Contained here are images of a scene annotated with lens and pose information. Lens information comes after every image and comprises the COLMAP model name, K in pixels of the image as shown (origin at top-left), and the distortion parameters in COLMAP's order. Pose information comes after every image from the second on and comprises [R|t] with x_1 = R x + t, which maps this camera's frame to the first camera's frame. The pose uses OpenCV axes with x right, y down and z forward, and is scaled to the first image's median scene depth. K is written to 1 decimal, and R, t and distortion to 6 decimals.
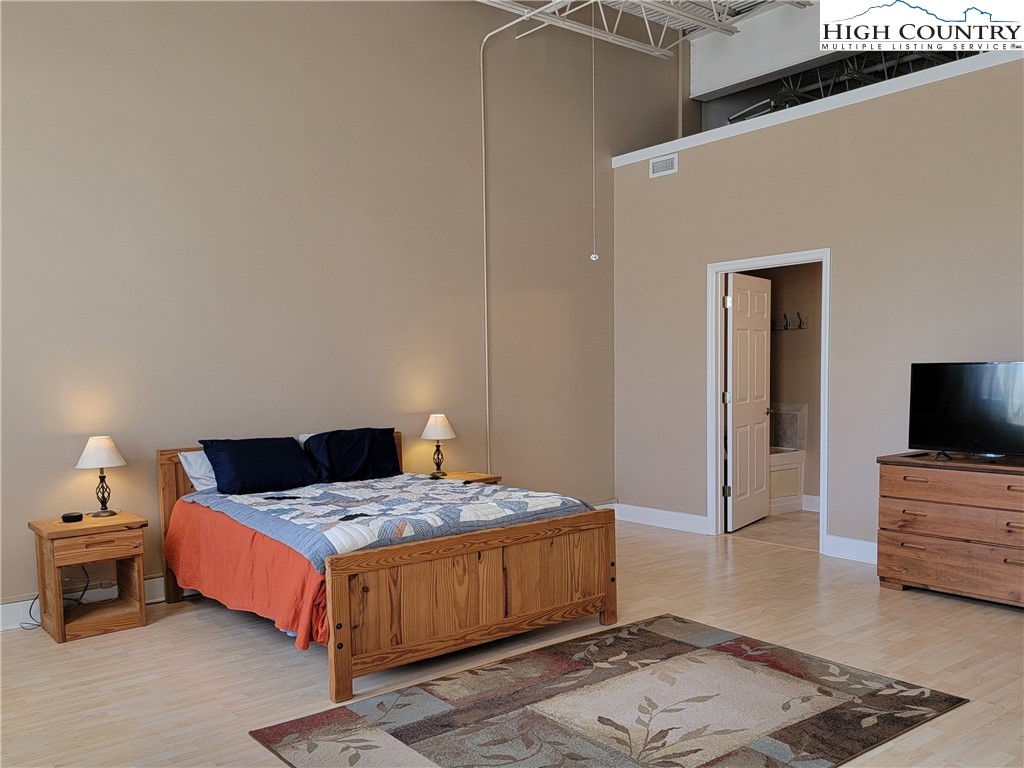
lens RADIAL K [[708.4, 0, 517.0], [0, 708.4, 395.3], [0, 0, 1]] dist [0.080315, -0.059218]
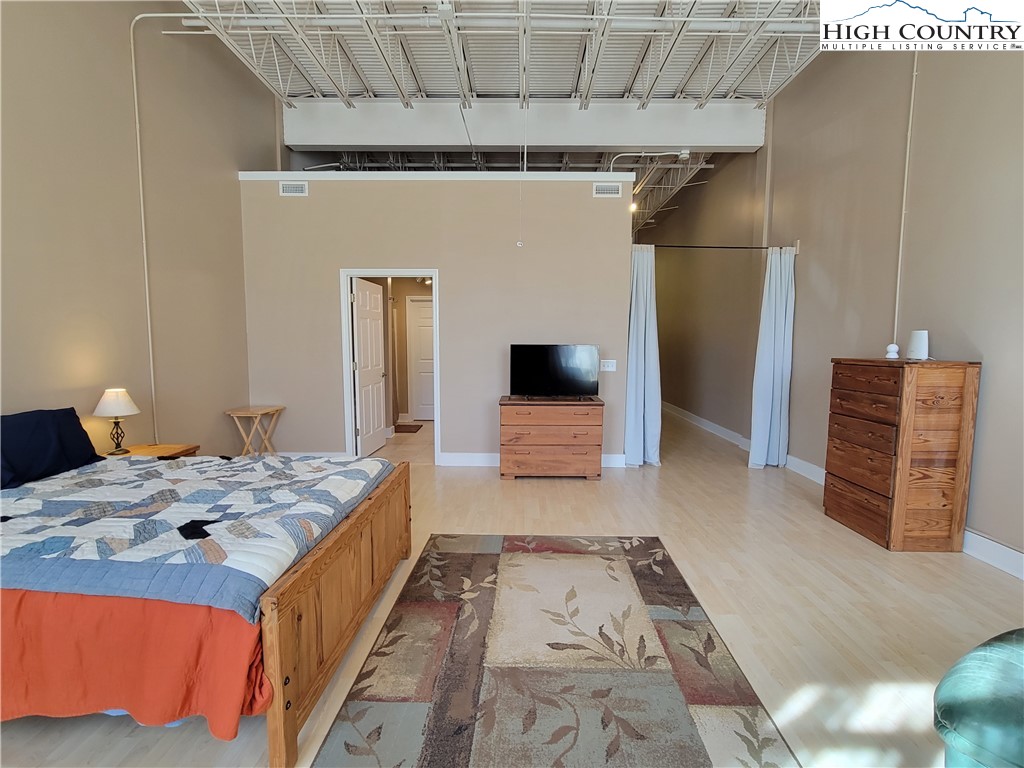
lens RADIAL K [[454.1, 0, 515.6], [0, 454.1, 375.3], [0, 0, 1]] dist [-0.002053, -0.000744]
pose [[0.705195, -0.029715, 0.708390, -0.295200], [0.011387, 0.999467, 0.030590, -0.006613], [-0.708922, -0.013506, 0.705158, 0.363629]]
